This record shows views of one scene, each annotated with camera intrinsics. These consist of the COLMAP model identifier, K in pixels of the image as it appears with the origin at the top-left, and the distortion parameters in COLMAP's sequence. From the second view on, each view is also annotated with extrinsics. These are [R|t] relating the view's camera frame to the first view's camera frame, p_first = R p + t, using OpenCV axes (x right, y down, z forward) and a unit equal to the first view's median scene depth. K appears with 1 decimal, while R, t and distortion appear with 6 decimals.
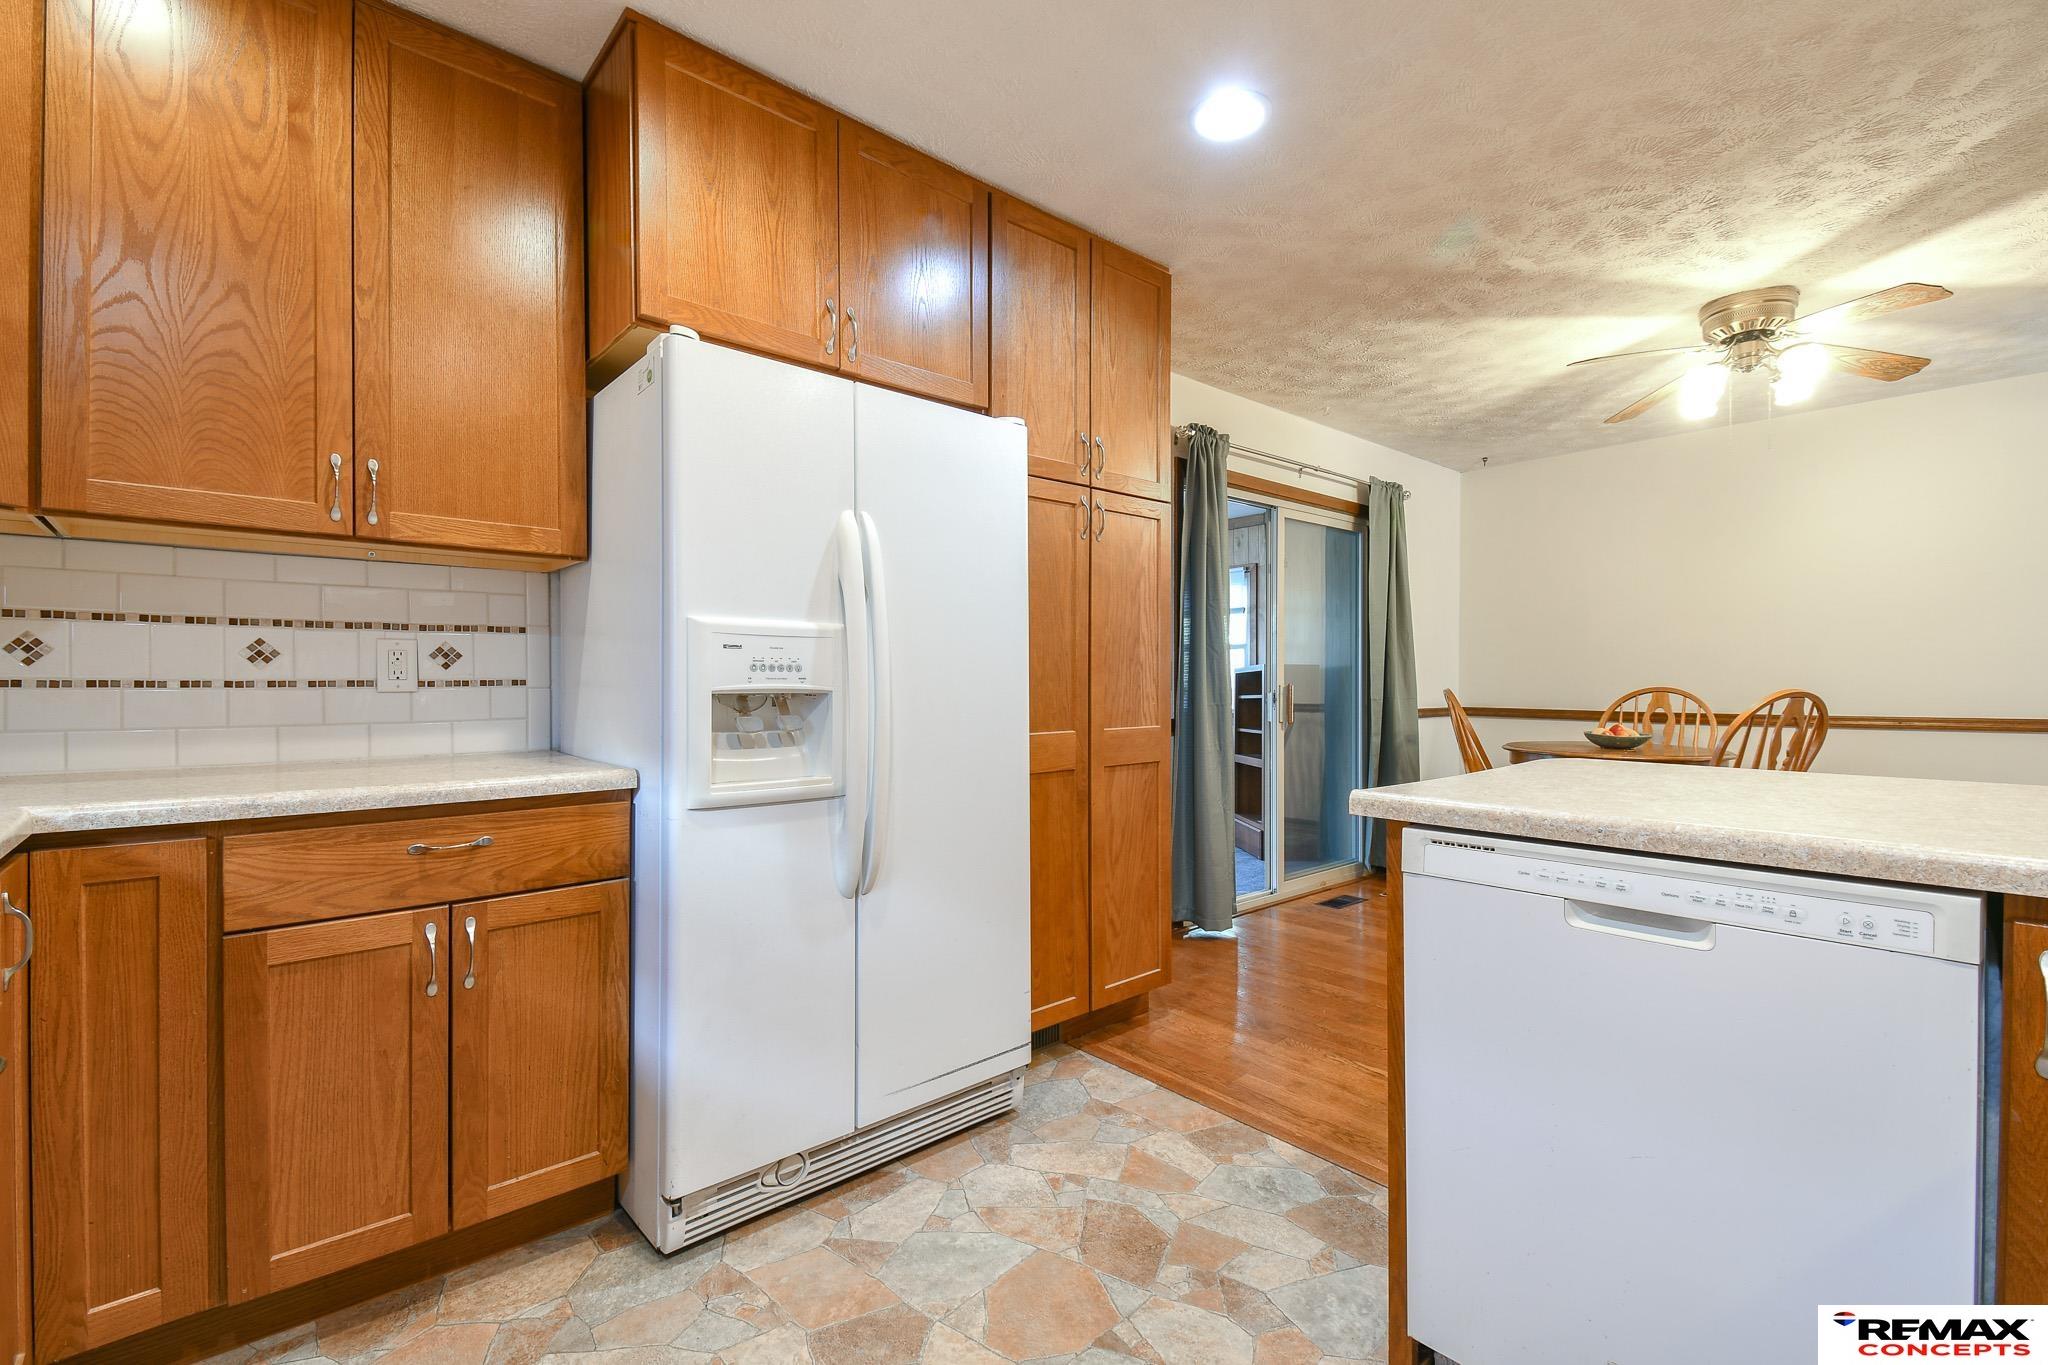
lens RADIAL K [[889.6, 0, 1022.5], [0, 889.6, 671.0], [0, 0, 1]] dist [0.025345, -0.007042]
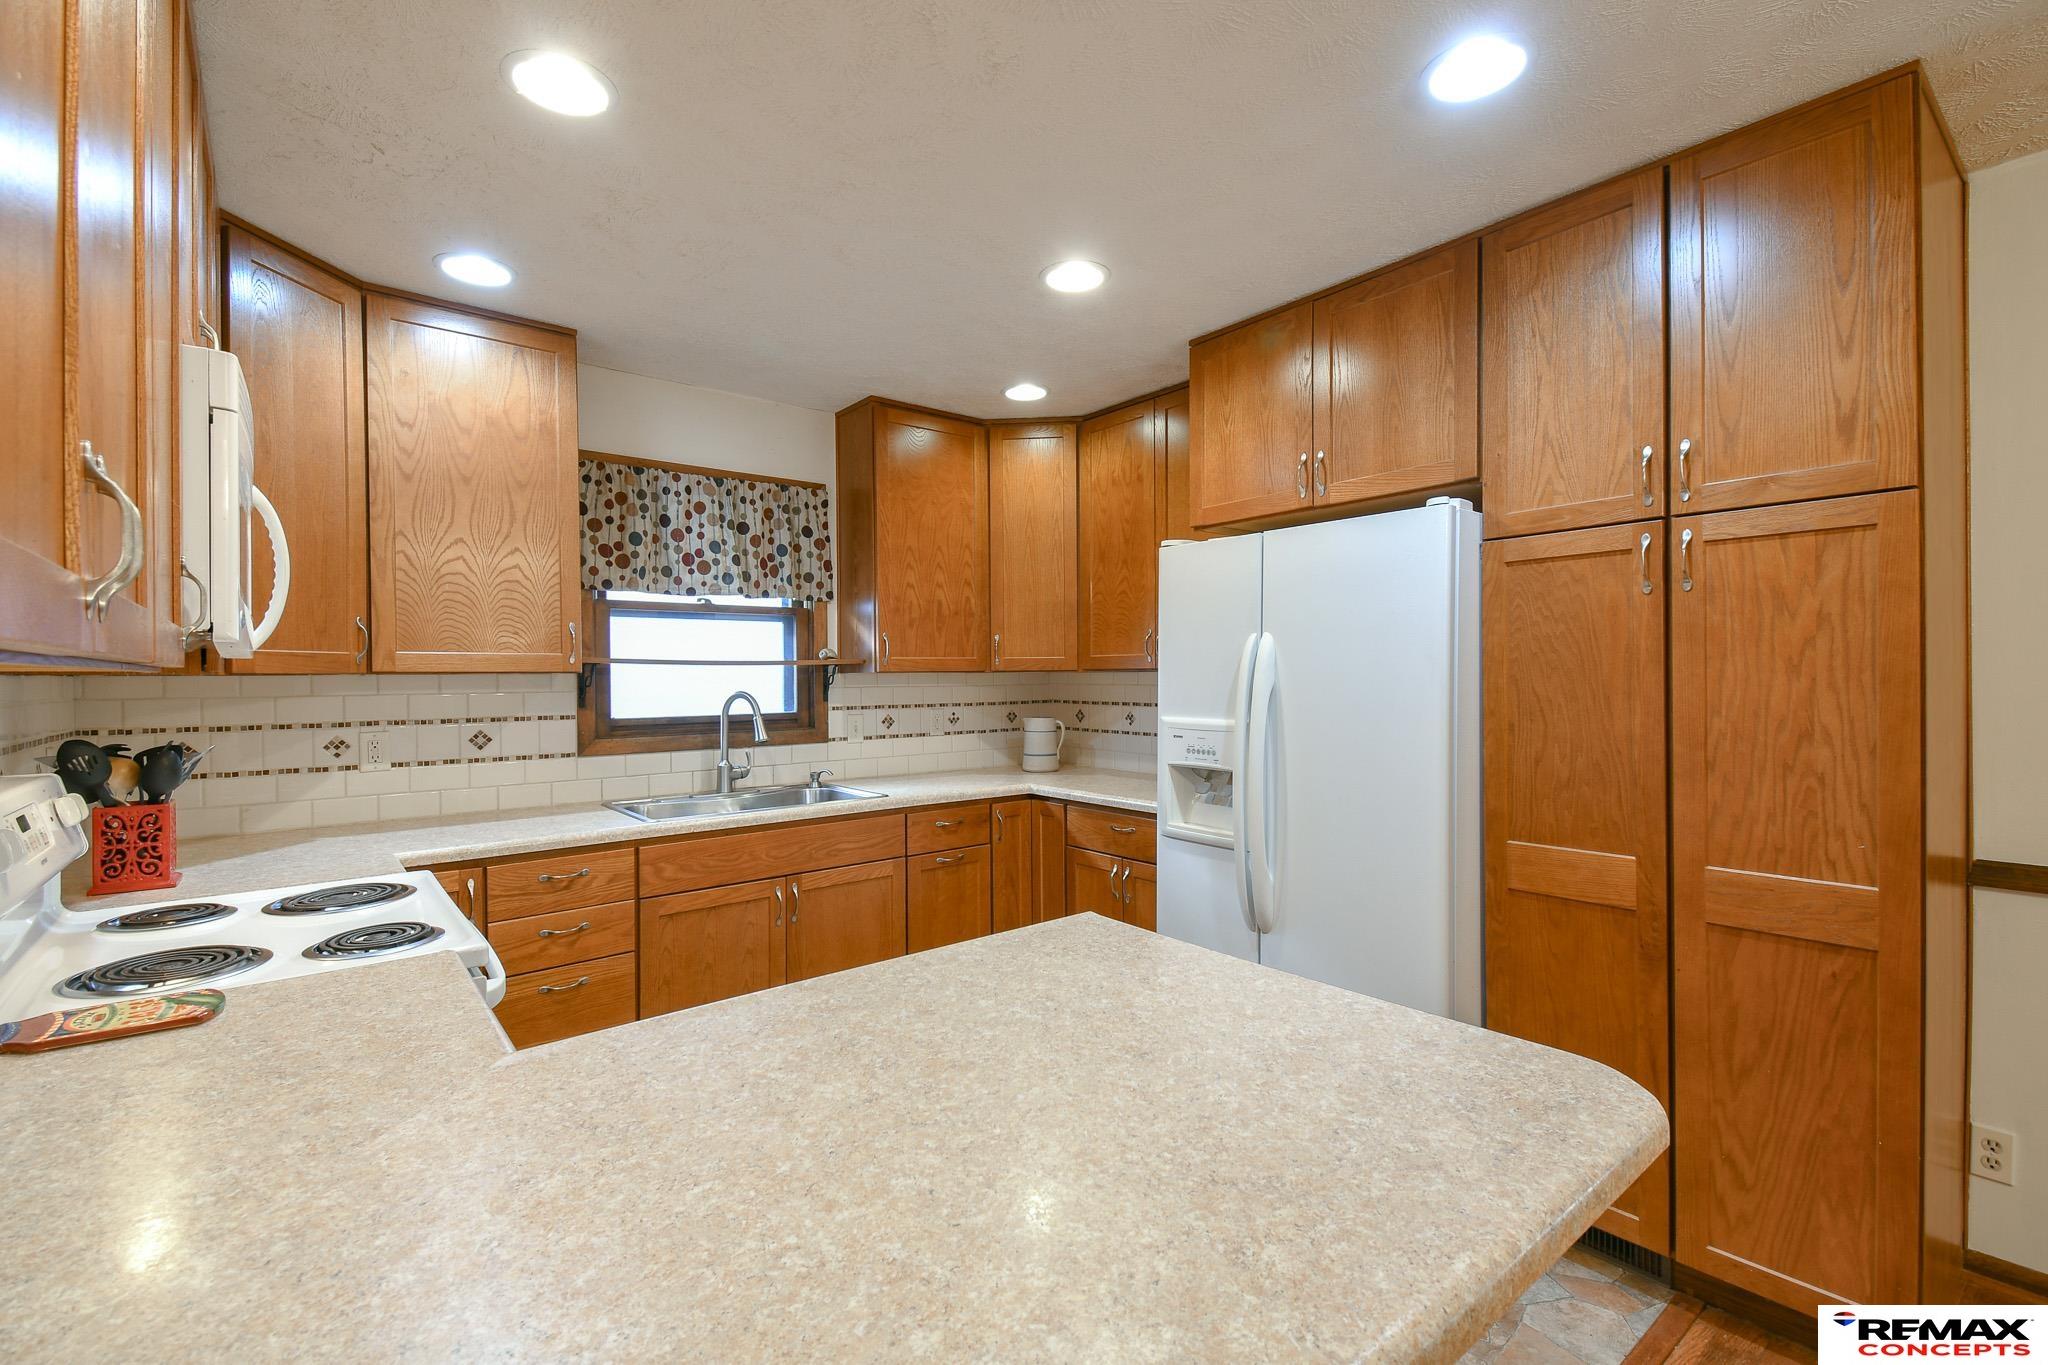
lens RADIAL K [[889.6, 0, 1012.2], [0, 889.6, 680.8], [0, 0, 1]] dist [0.025345, -0.007042]
pose [[-0.064403, 0.005753, -0.997907, 0.830974], [0.016872, 0.999847, 0.004675, -0.090655], [0.997781, -0.016535, -0.064490, 0.533883]]
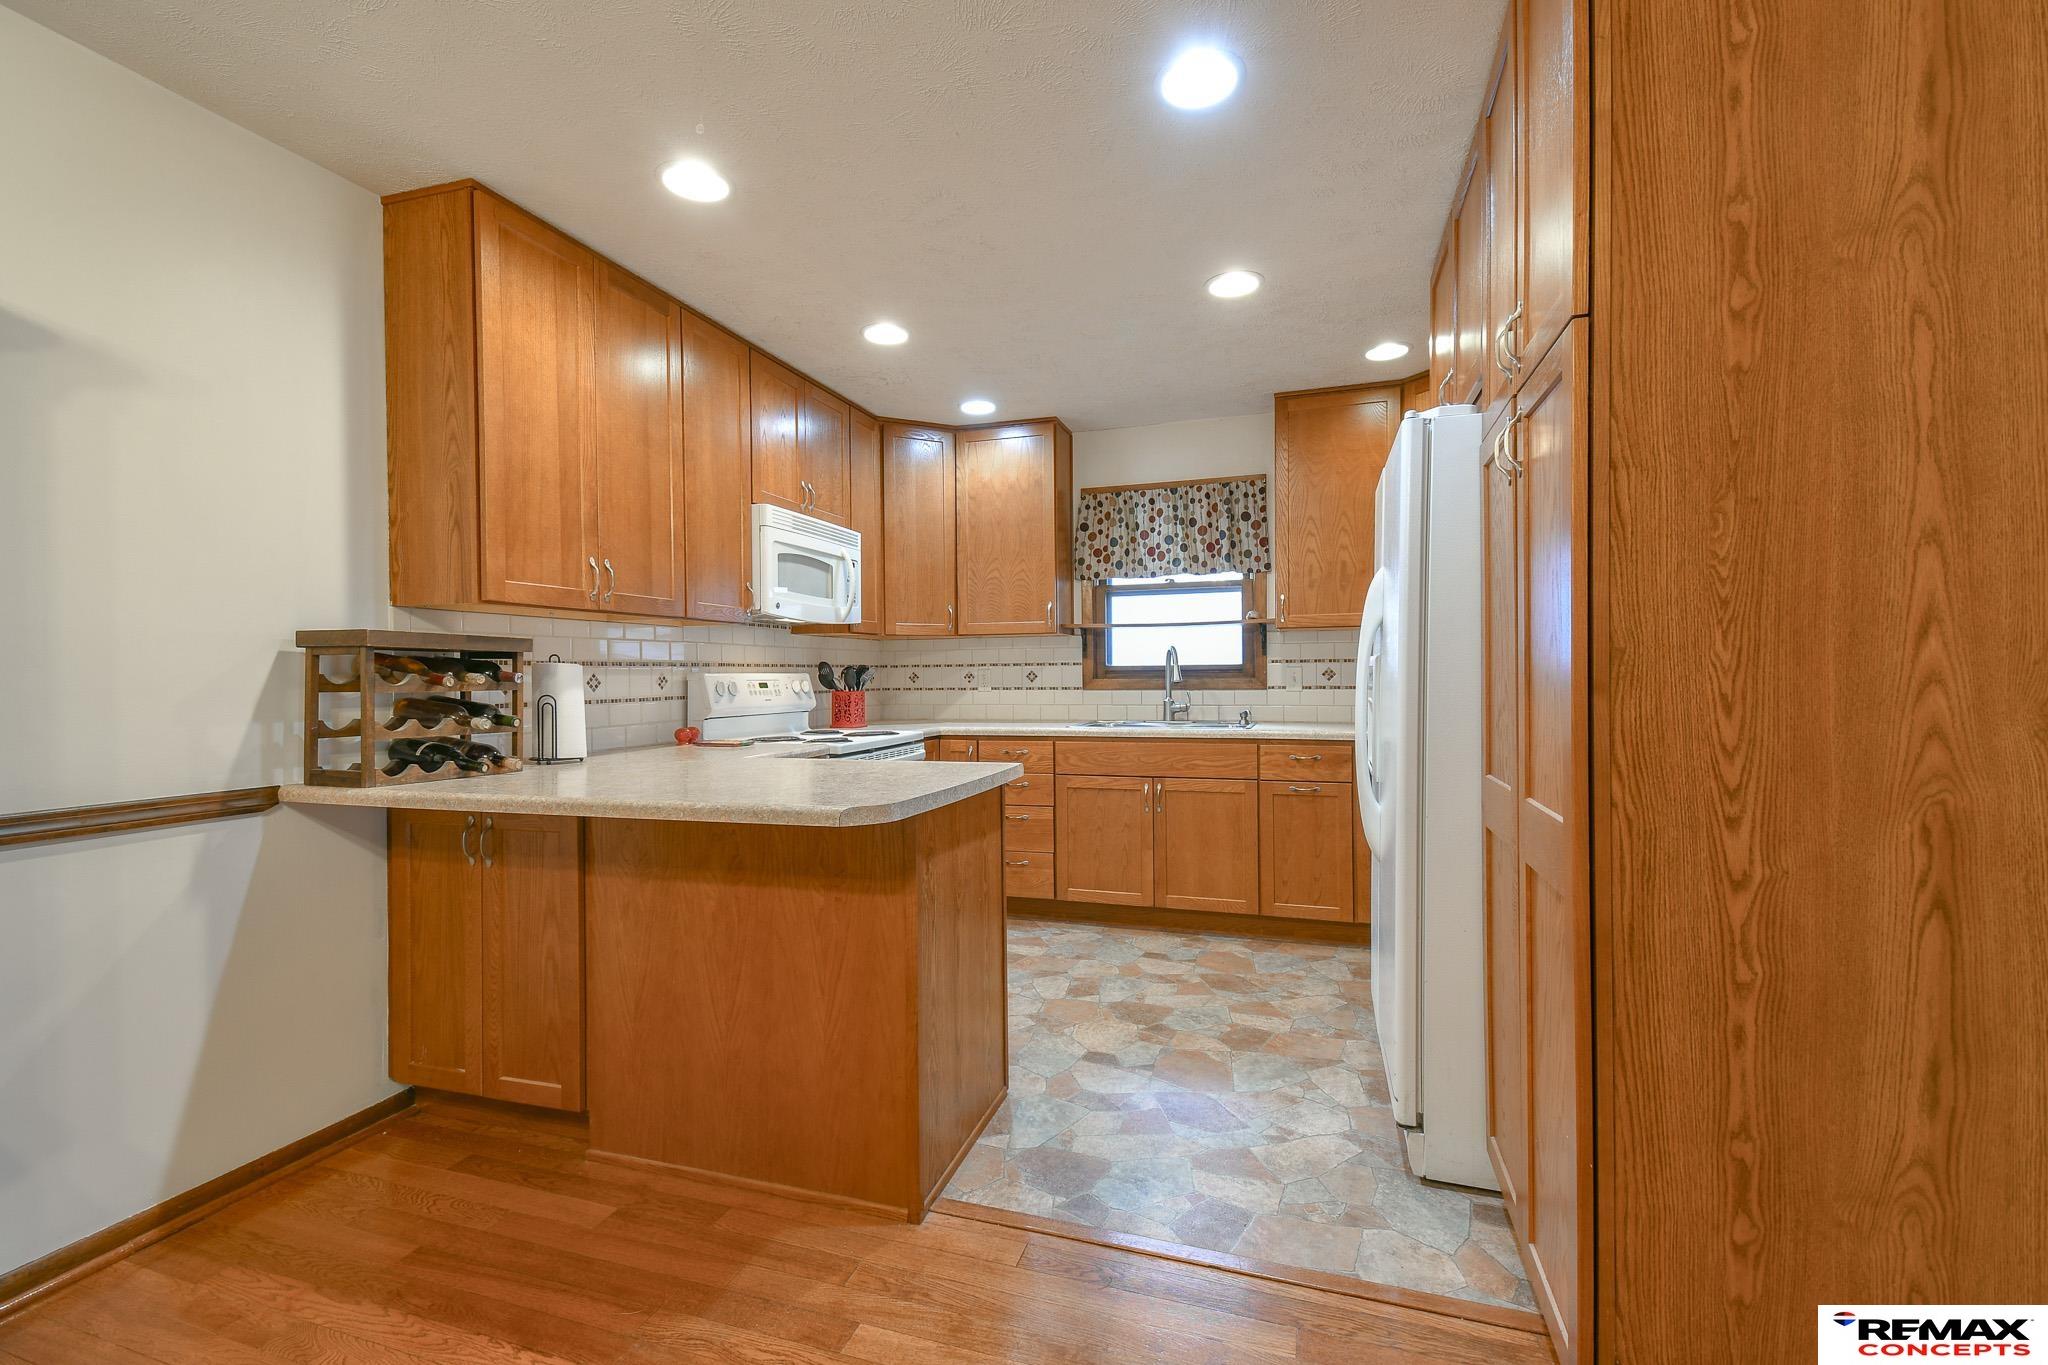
lens RADIAL K [[889.6, 0, 1022.8], [0, 889.6, 677.1], [0, 0, 1]] dist [0.025345, -0.007042]
pose [[-0.871689, 0.010642, -0.489943, 0.676283], [0.013815, 0.999900, -0.002861, -0.015609], [0.489864, -0.009263, -0.871750, 1.404039]]
